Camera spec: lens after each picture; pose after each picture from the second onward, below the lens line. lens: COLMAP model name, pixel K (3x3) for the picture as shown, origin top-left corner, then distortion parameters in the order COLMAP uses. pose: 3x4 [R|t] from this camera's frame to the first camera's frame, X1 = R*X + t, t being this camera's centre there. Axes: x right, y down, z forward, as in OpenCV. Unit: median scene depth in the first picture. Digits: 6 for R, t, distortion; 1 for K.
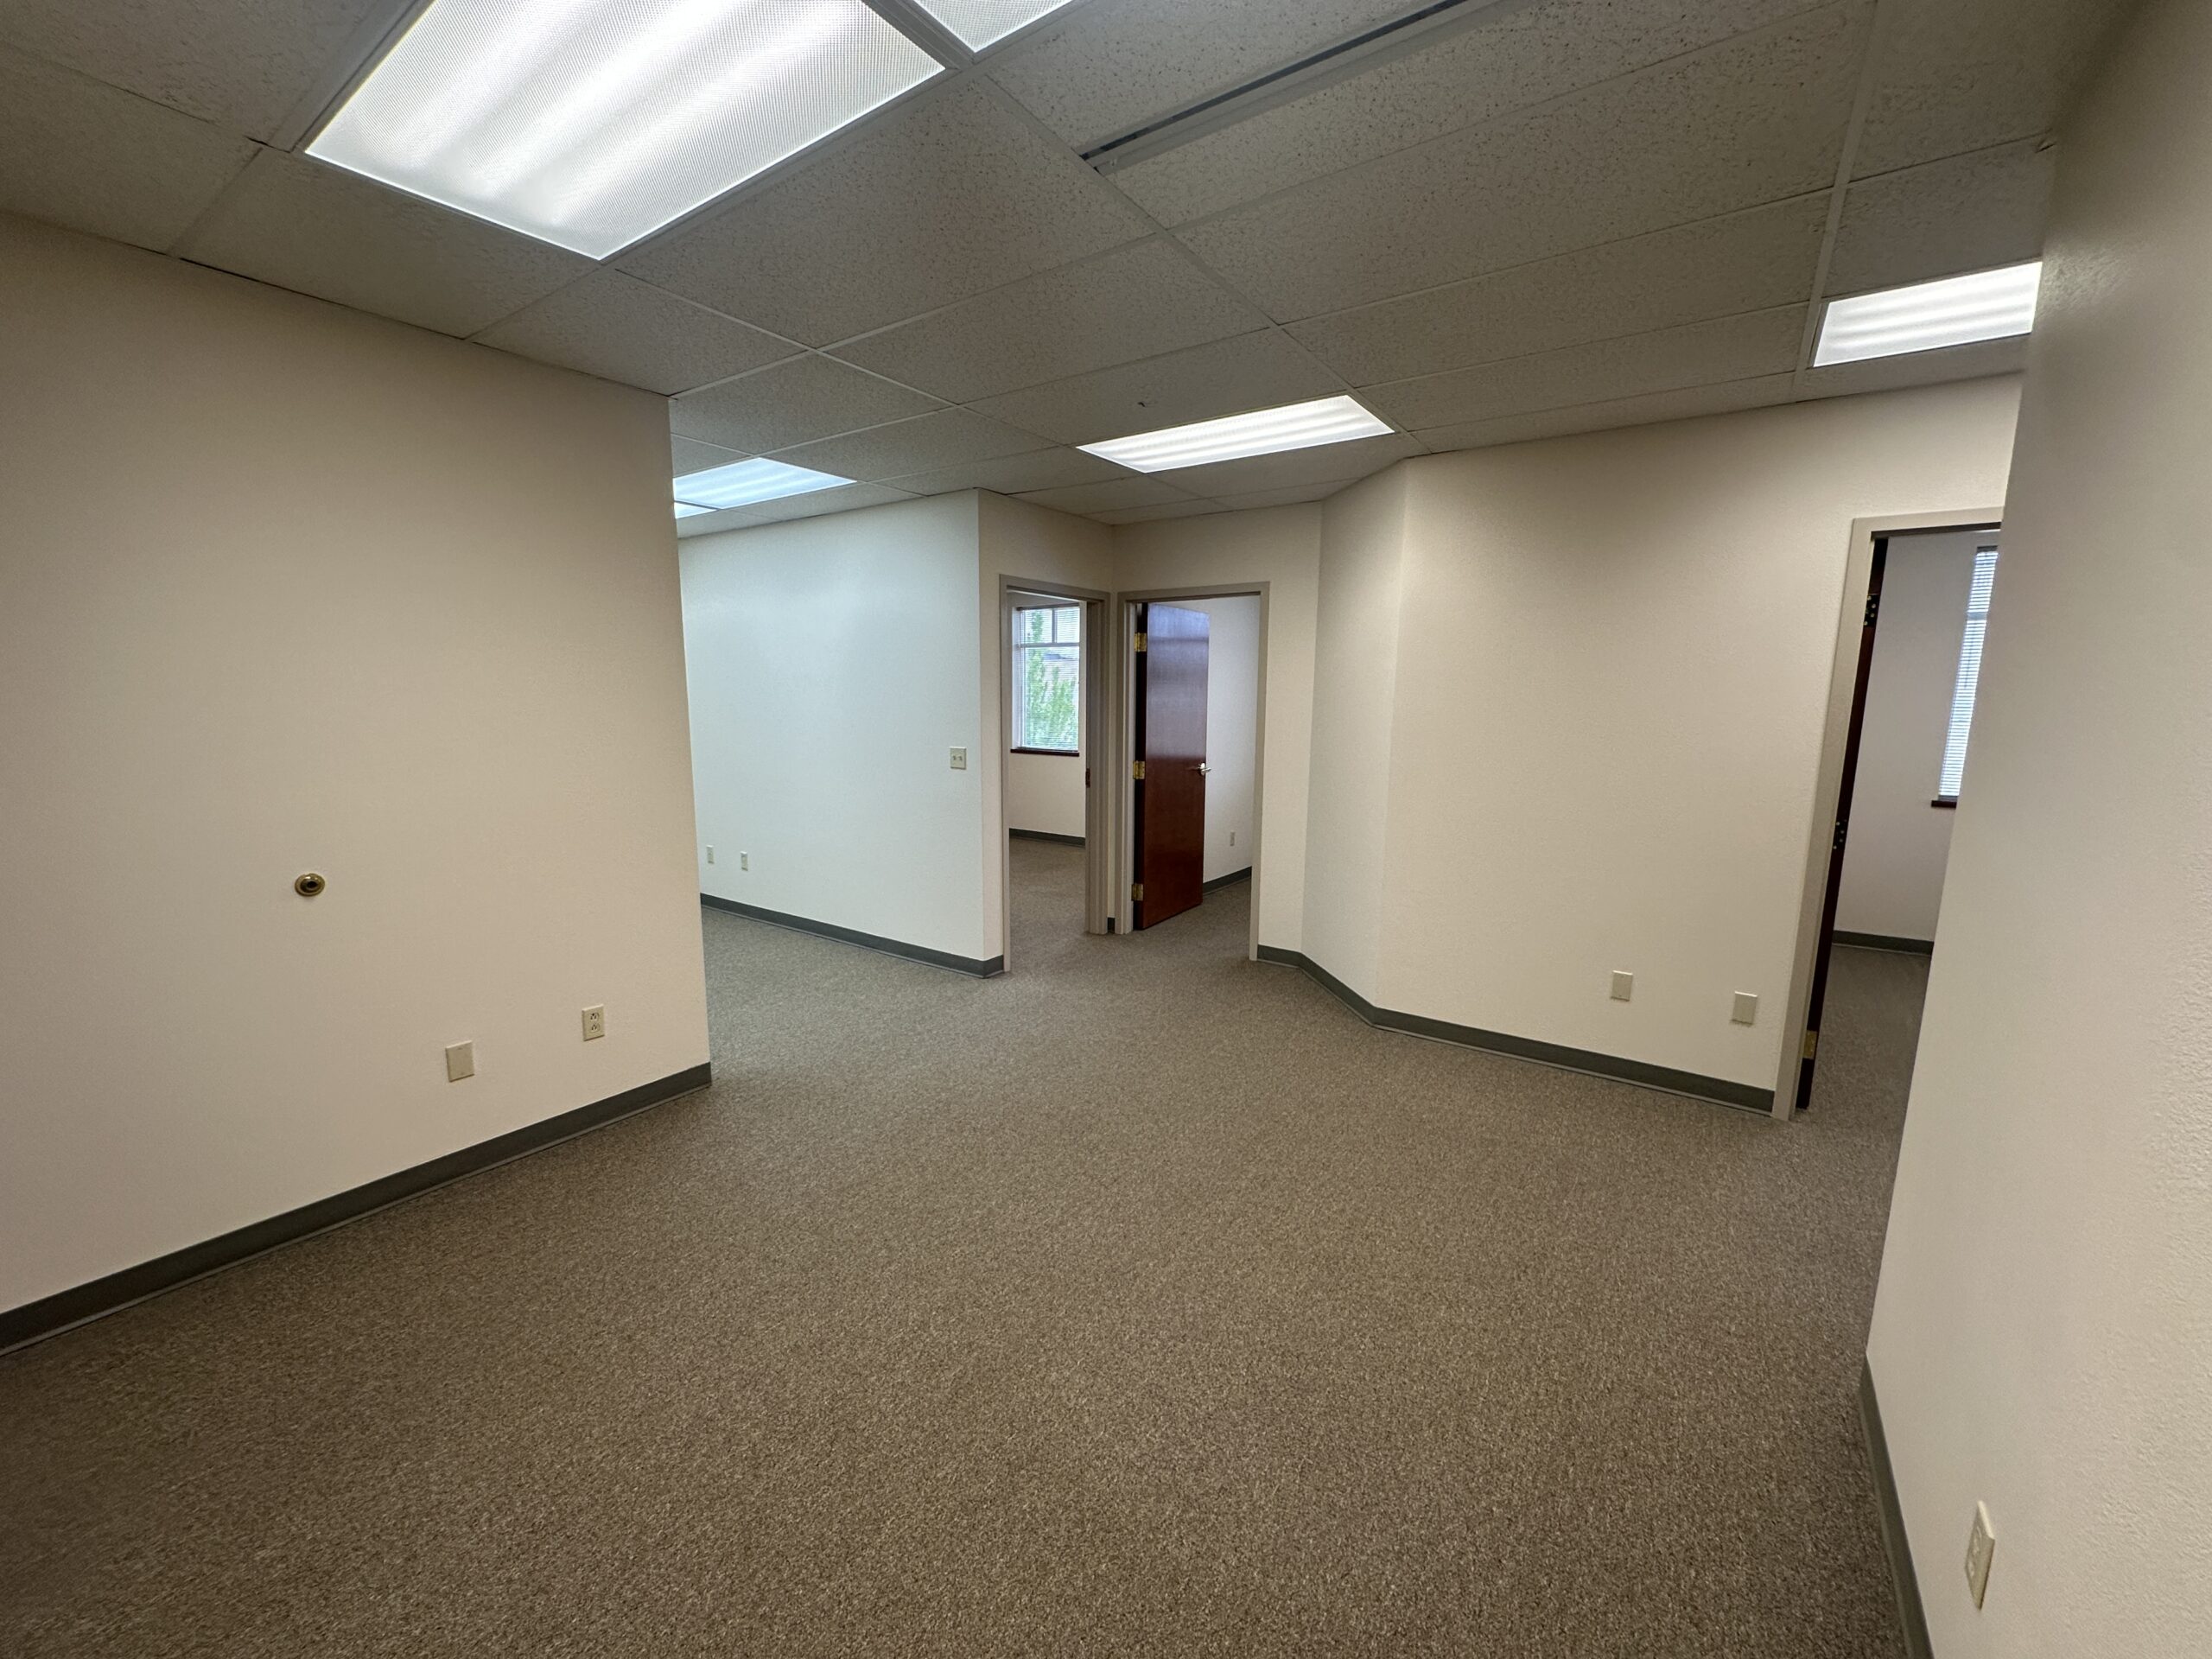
lens RADIAL K [[878.6, 0, 1106.2], [0, 878.6, 828.1], [0, 0, 1]] dist [-0.002247, 0.000223]
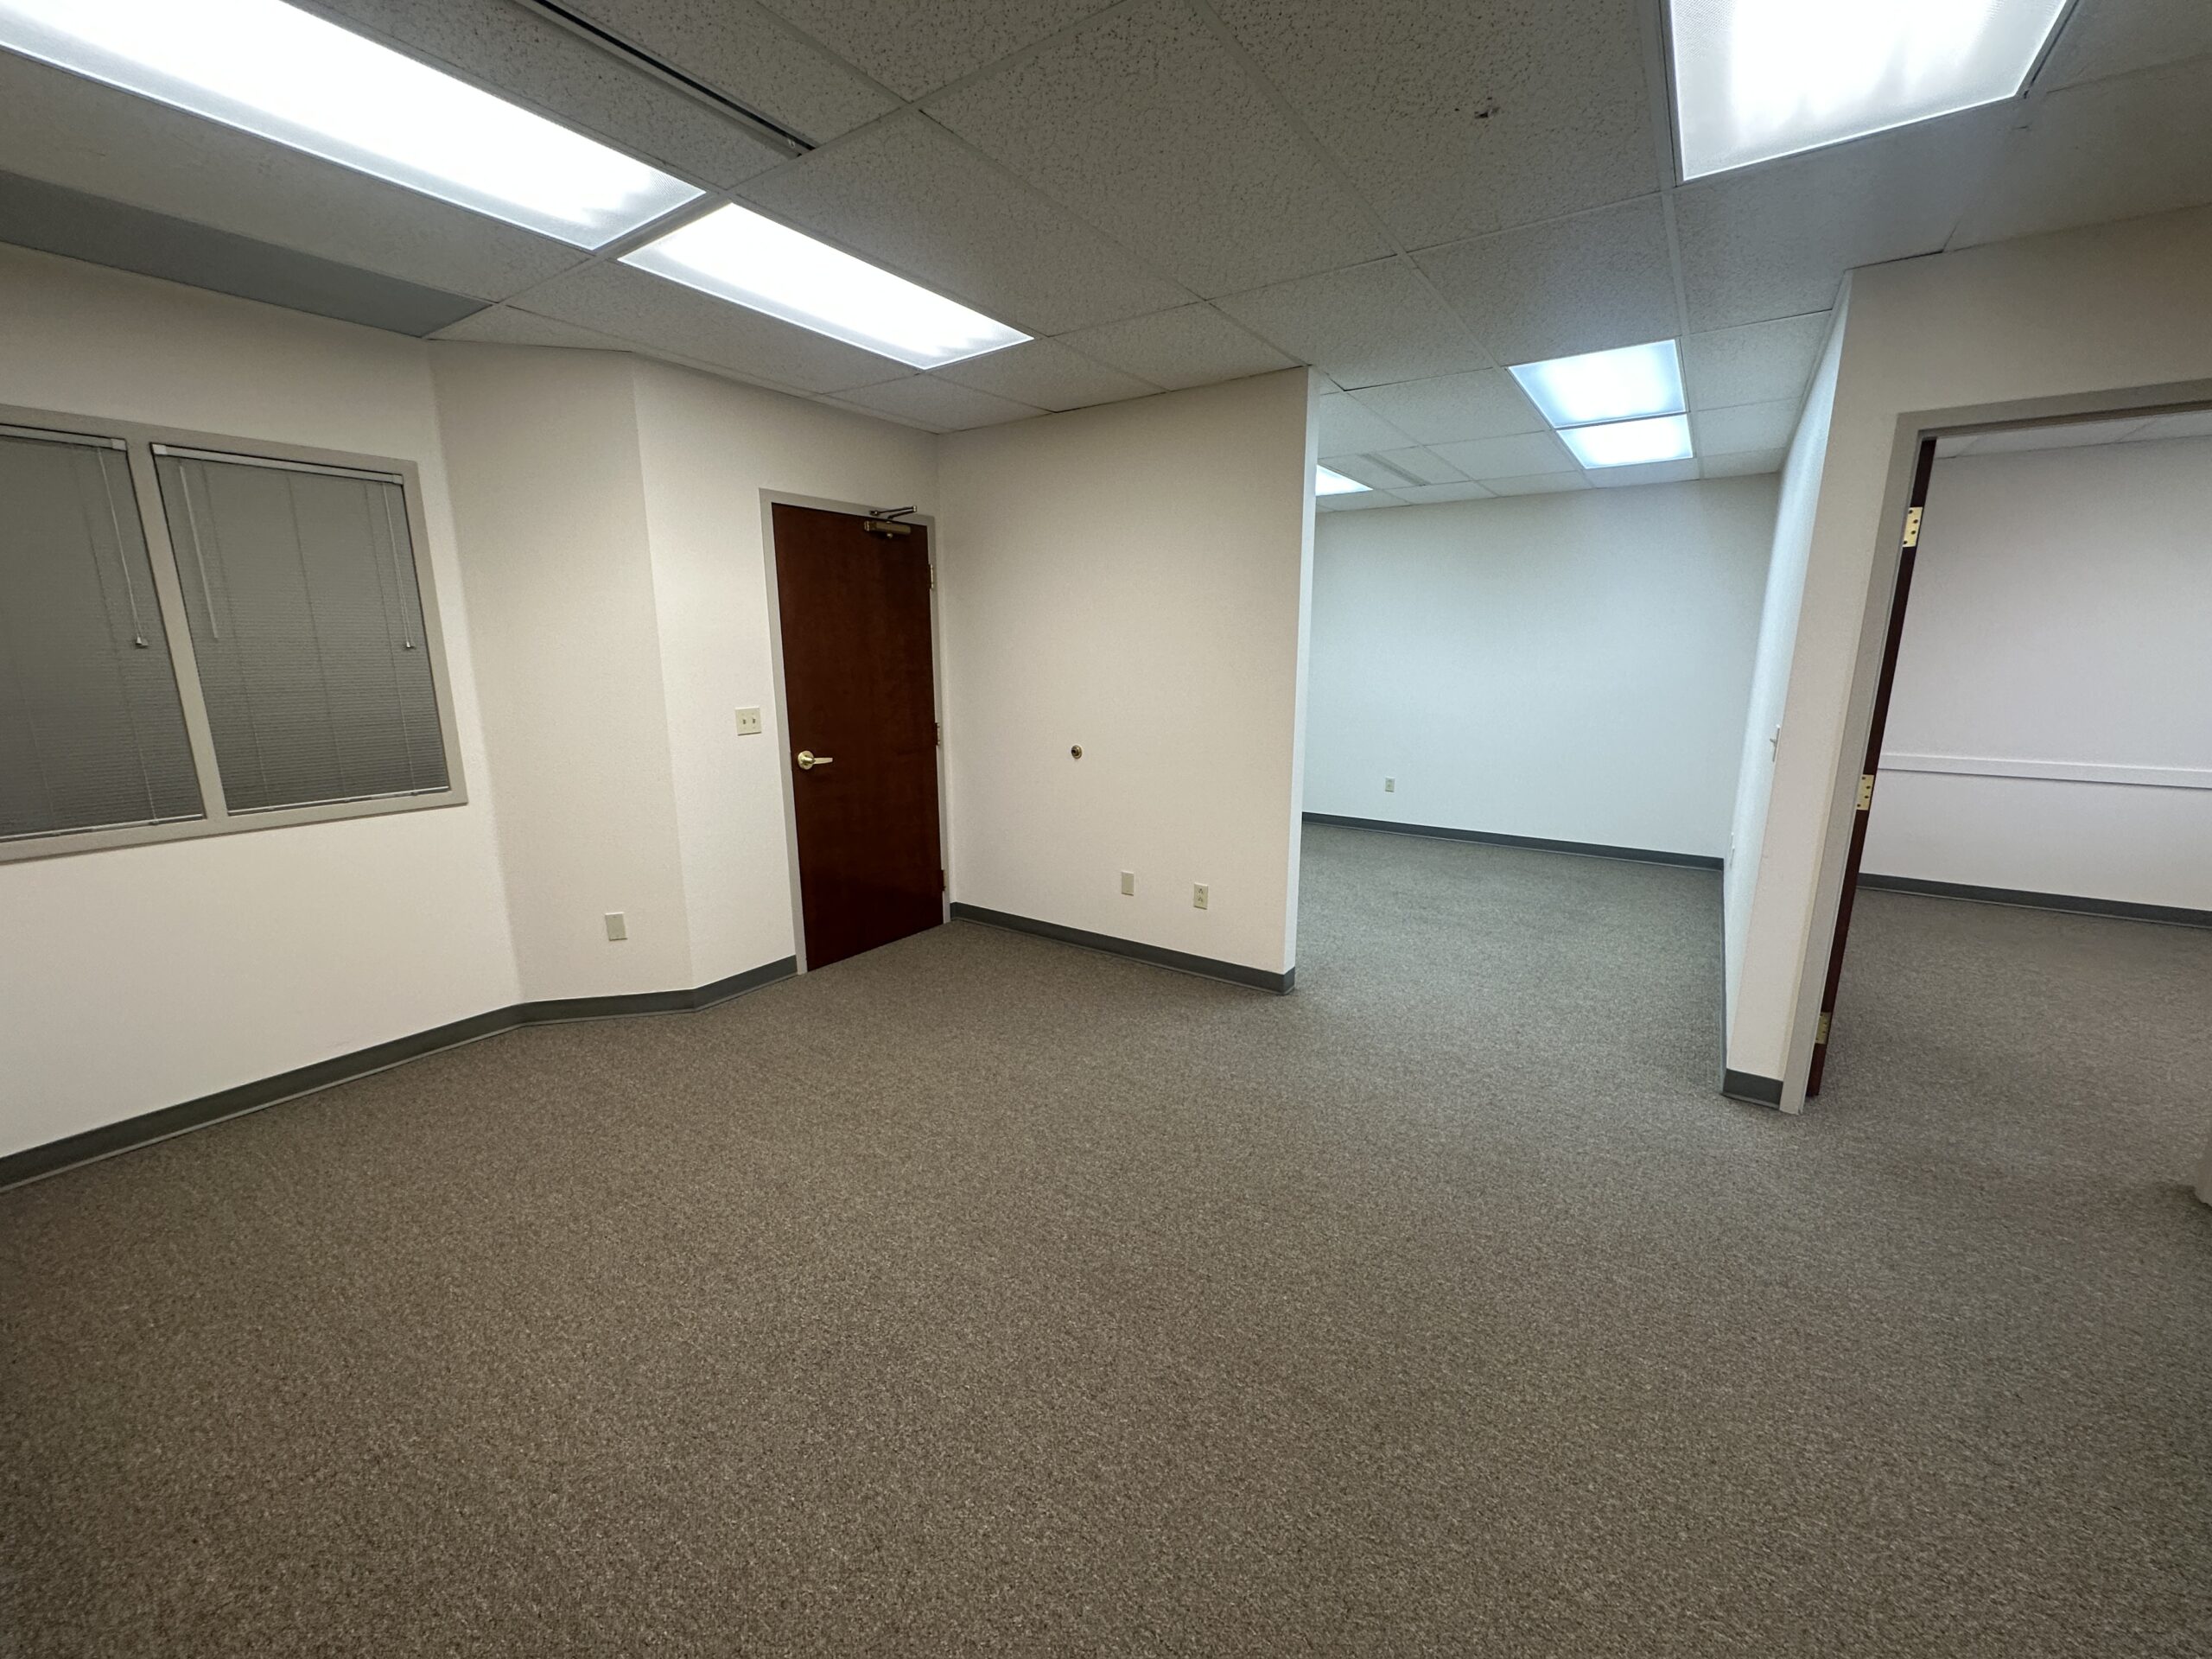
lens RADIAL K [[878.6, 0, 1106.2], [0, 878.6, 828.1], [0, 0, 1]] dist [-0.002247, 0.000223]
pose [[0.007832, 0.195916, -0.980589, 0.680251], [-0.149949, 0.969762, 0.192555, -0.107709], [0.988663, 0.145530, 0.036973, 0.798052]]
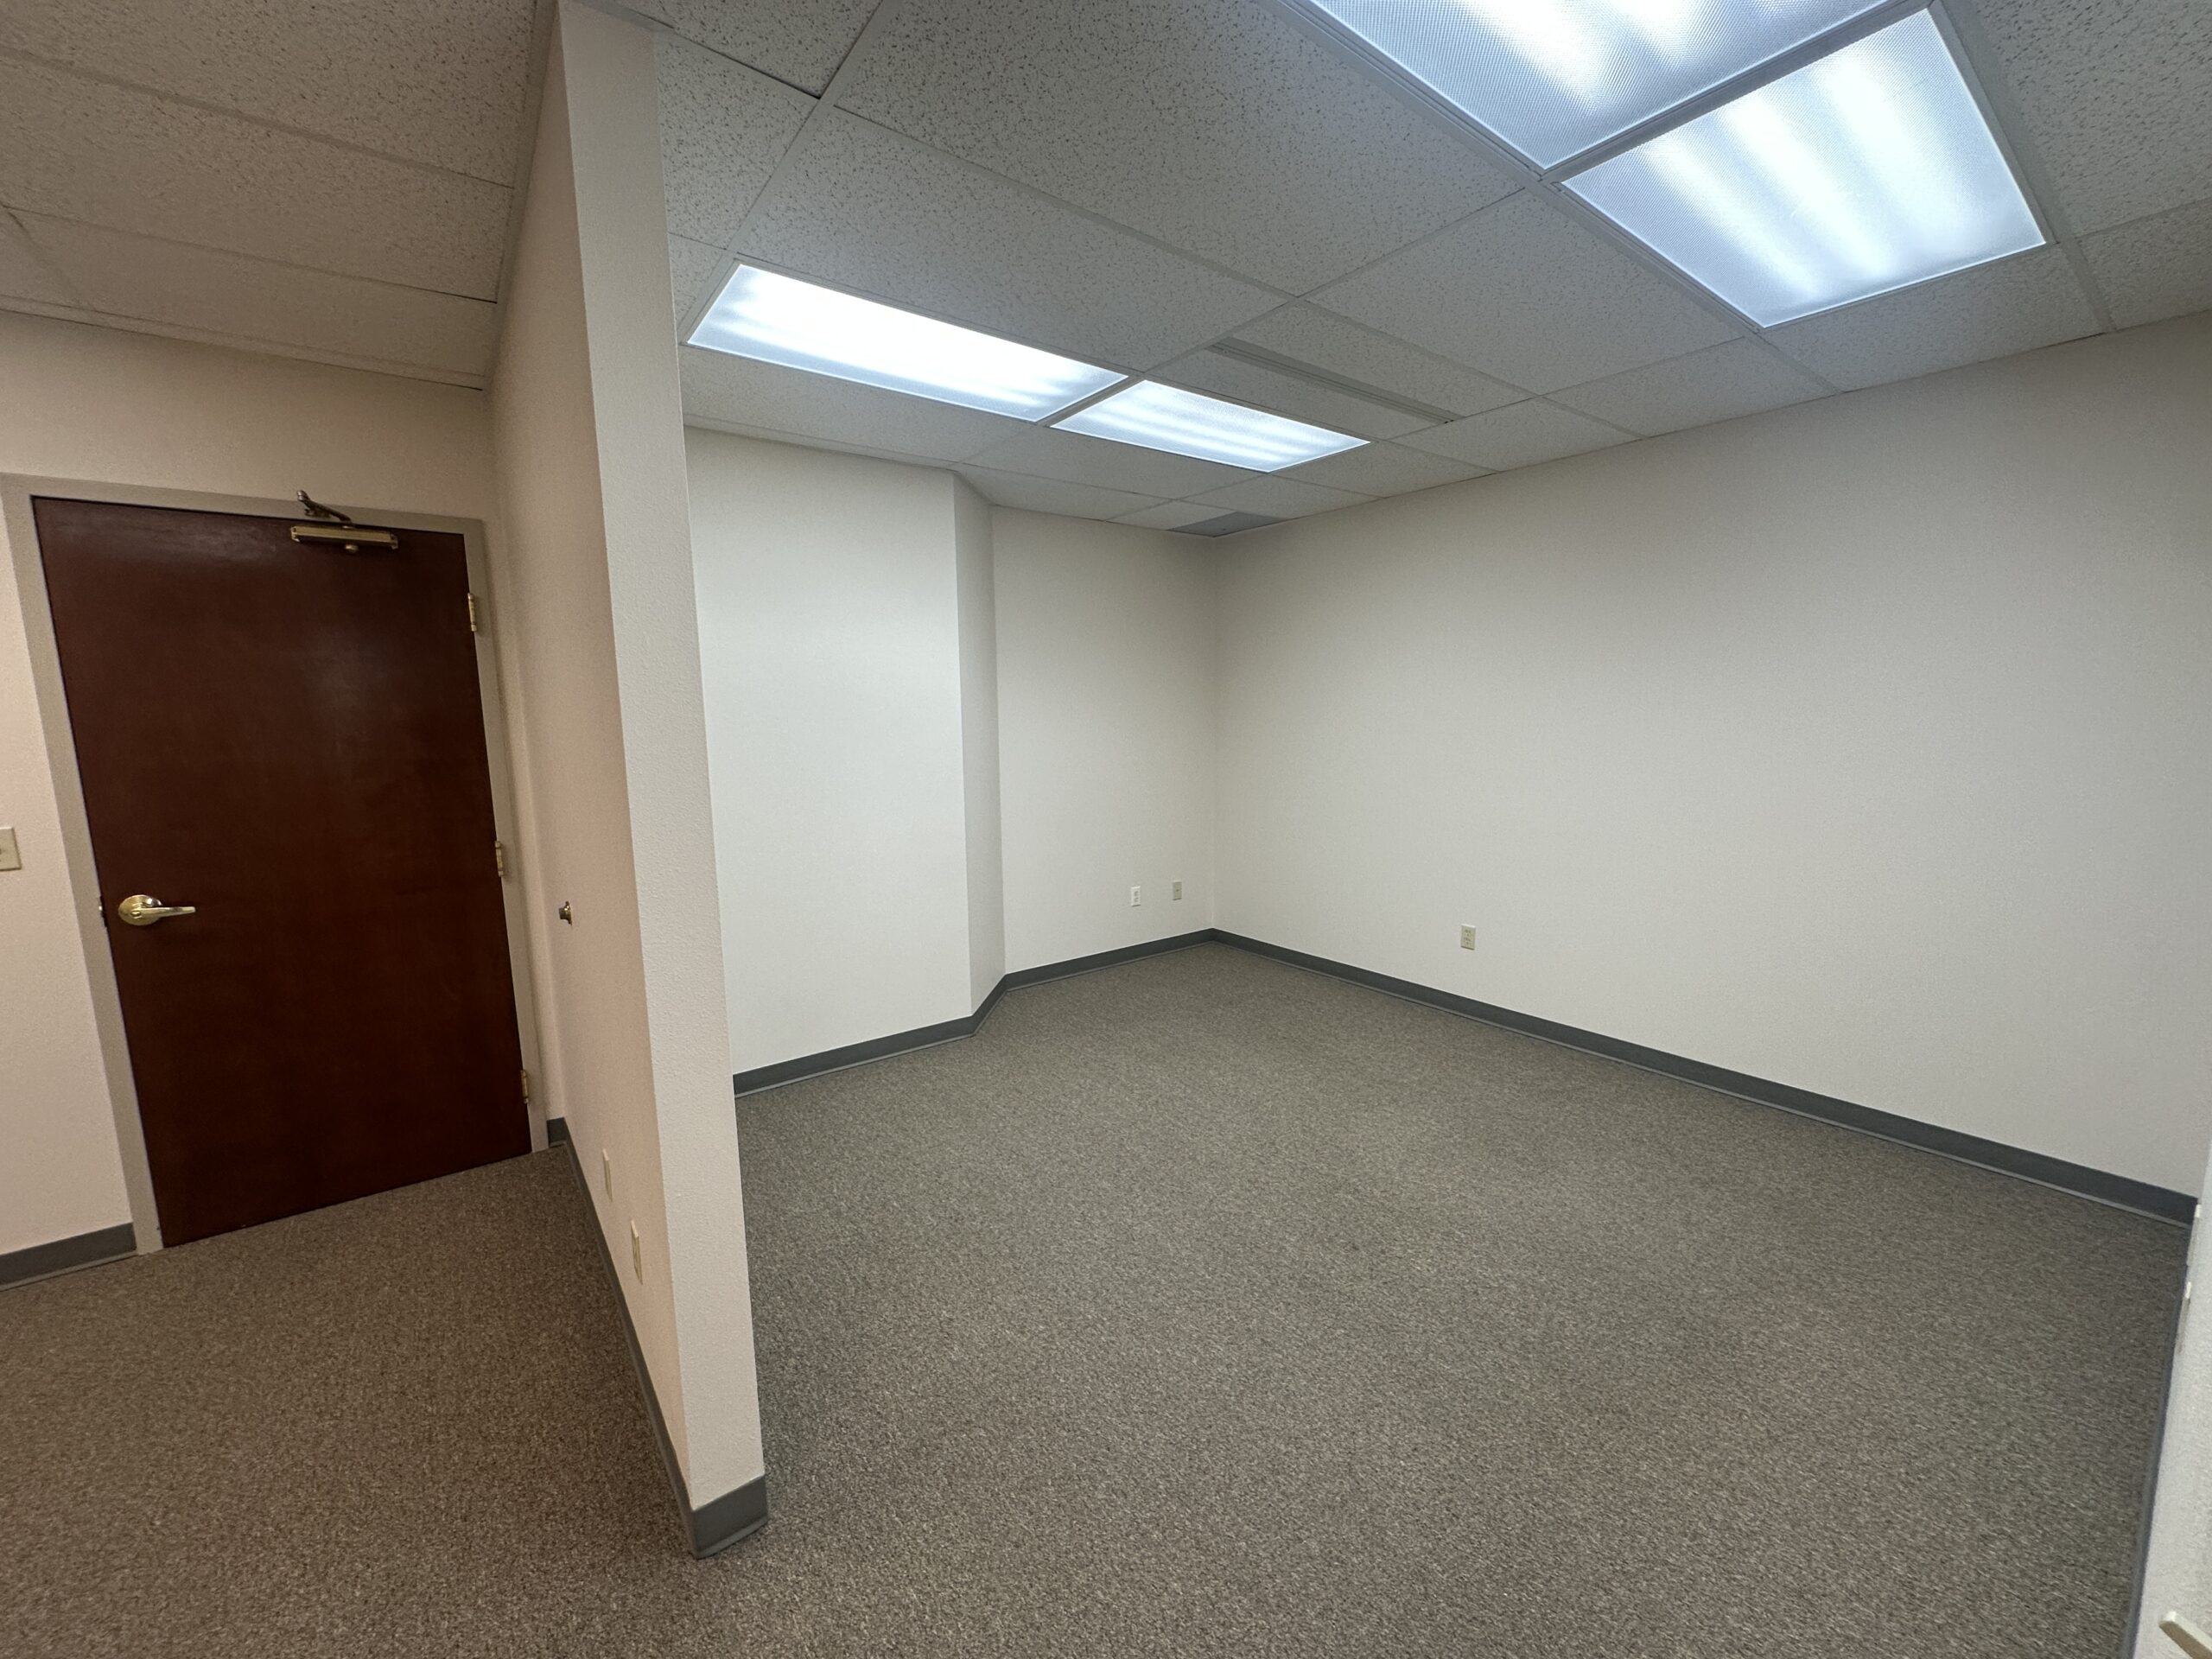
lens RADIAL K [[878.6, 0, 1106.2], [0, 878.6, 828.1], [0, 0, 1]] dist [-0.002247, 0.000223]
pose [[-0.304456, 0.126975, -0.944025, -0.143009], [-0.136769, 0.974978, 0.175247, -0.220166], [0.942656, 0.182468, -0.279472, 1.426047]]
